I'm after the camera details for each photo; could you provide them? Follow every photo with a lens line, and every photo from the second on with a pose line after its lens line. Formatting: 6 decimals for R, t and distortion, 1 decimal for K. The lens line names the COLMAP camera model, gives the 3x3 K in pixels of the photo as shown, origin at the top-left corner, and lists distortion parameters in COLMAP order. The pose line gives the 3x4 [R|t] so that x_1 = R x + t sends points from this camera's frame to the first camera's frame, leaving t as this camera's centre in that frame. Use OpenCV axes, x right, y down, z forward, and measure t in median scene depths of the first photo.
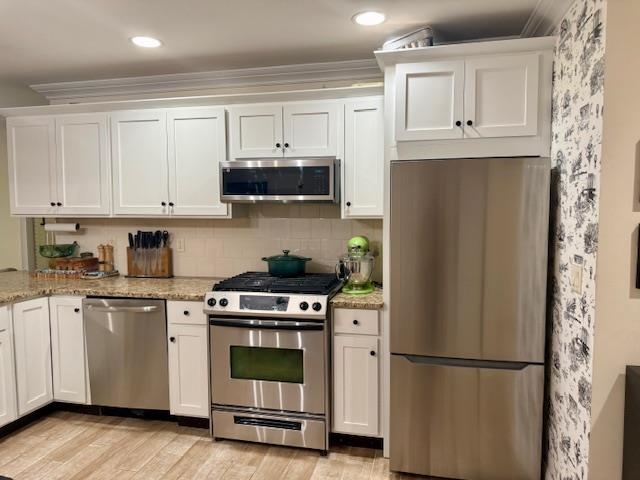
lens RADIAL K [[461.1, 0, 322.2], [0, 461.1, 234.1], [0, 0, 1]] dist [0.065896, -0.069177]
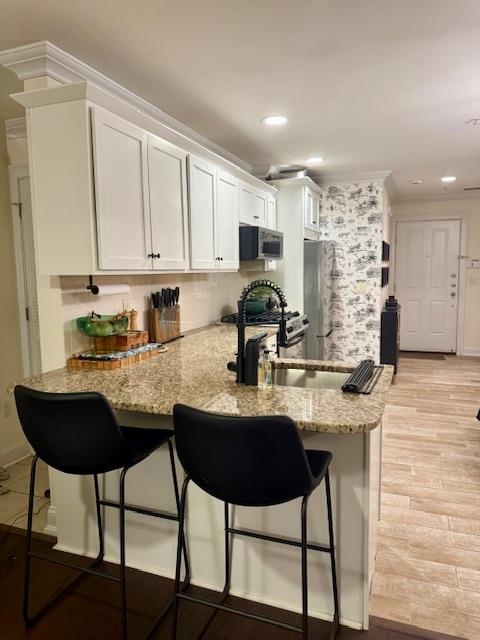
lens RADIAL K [[461.1, 0, 239.9], [0, 461.1, 317.3], [0, 0, 1]] dist [0.065896, -0.069177]
pose [[0.110147, -0.103864, 0.988473, -1.485109], [0.070994, 0.992807, 0.096409, -0.033209], [-0.991377, 0.059556, 0.116728, 0.909999]]
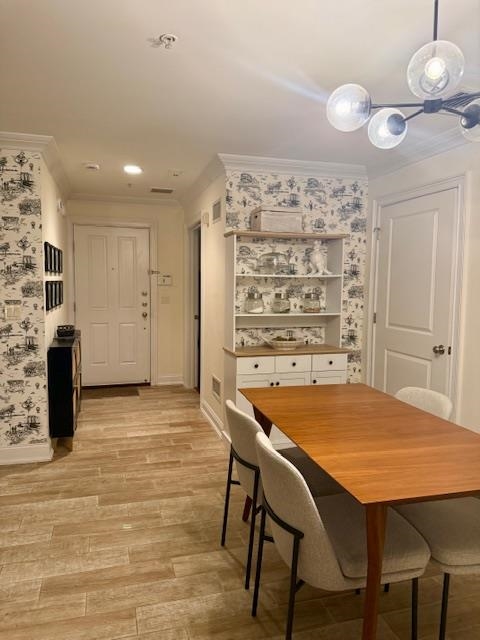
lens RADIAL K [[461.1, 0, 231.8], [0, 461.1, 319.2], [0, 0, 1]] dist [0.065896, -0.069177]
pose [[-0.484312, -0.071705, 0.871952, -0.926514], [0.043965, 0.993382, 0.106110, -0.022410], [-0.873790, 0.089726, -0.477954, 0.729141]]
